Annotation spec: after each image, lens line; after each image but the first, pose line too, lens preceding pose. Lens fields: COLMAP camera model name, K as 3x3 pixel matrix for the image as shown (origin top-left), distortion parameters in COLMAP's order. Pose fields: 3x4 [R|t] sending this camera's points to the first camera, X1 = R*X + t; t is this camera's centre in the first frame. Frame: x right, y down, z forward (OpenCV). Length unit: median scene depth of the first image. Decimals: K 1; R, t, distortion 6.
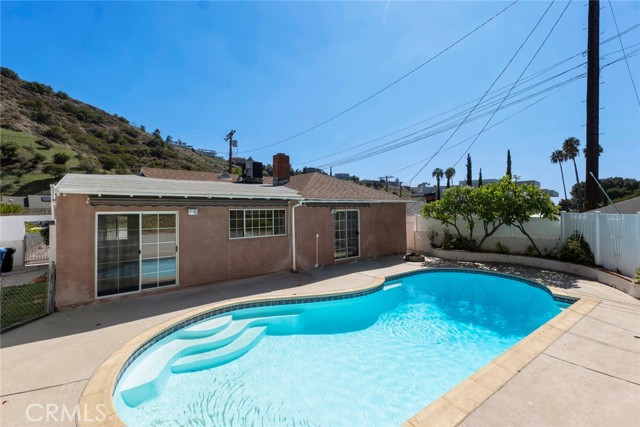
lens RADIAL K [[290.3, 0, 324.8], [0, 290.3, 203.0], [0, 0, 1]] dist [0.009597, -0.001959]
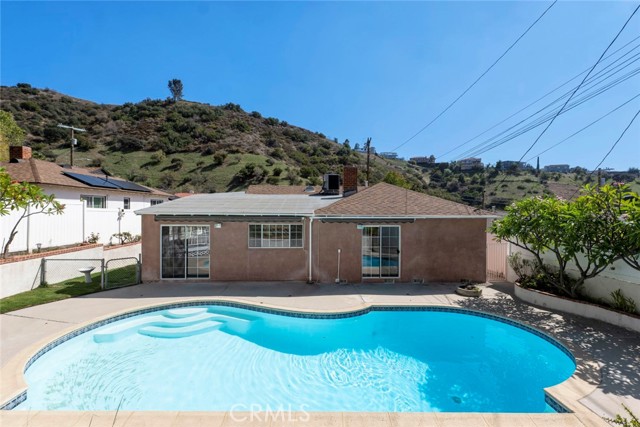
lens RADIAL K [[290.3, 0, 319.0], [0, 290.3, 211.6], [0, 0, 1]] dist [0.009597, -0.001959]
pose [[0.801846, 0.019107, -0.597225, 0.452273], [-0.001007, 0.999530, 0.030625, -0.047783], [0.597530, -0.023955, 0.801489, 0.134521]]
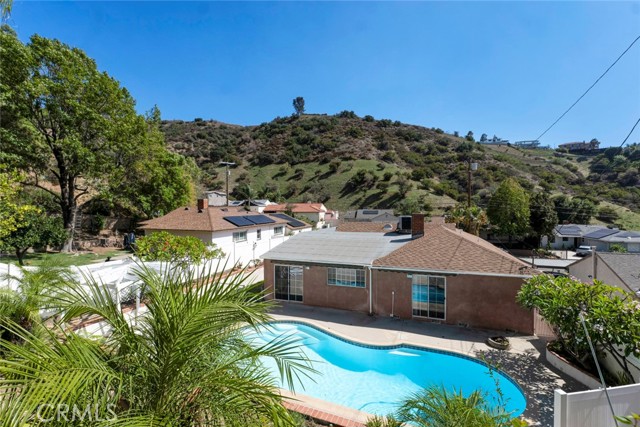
lens RADIAL K [[290.3, 0, 317.5], [0, 290.3, 211.1], [0, 0, 1]] dist [0.009597, -0.001959]
pose [[0.505400, 0.022331, -0.862596, 0.807737], [0.016461, 0.999234, 0.035513, -0.269586], [0.862728, -0.032147, 0.504645, 0.049421]]
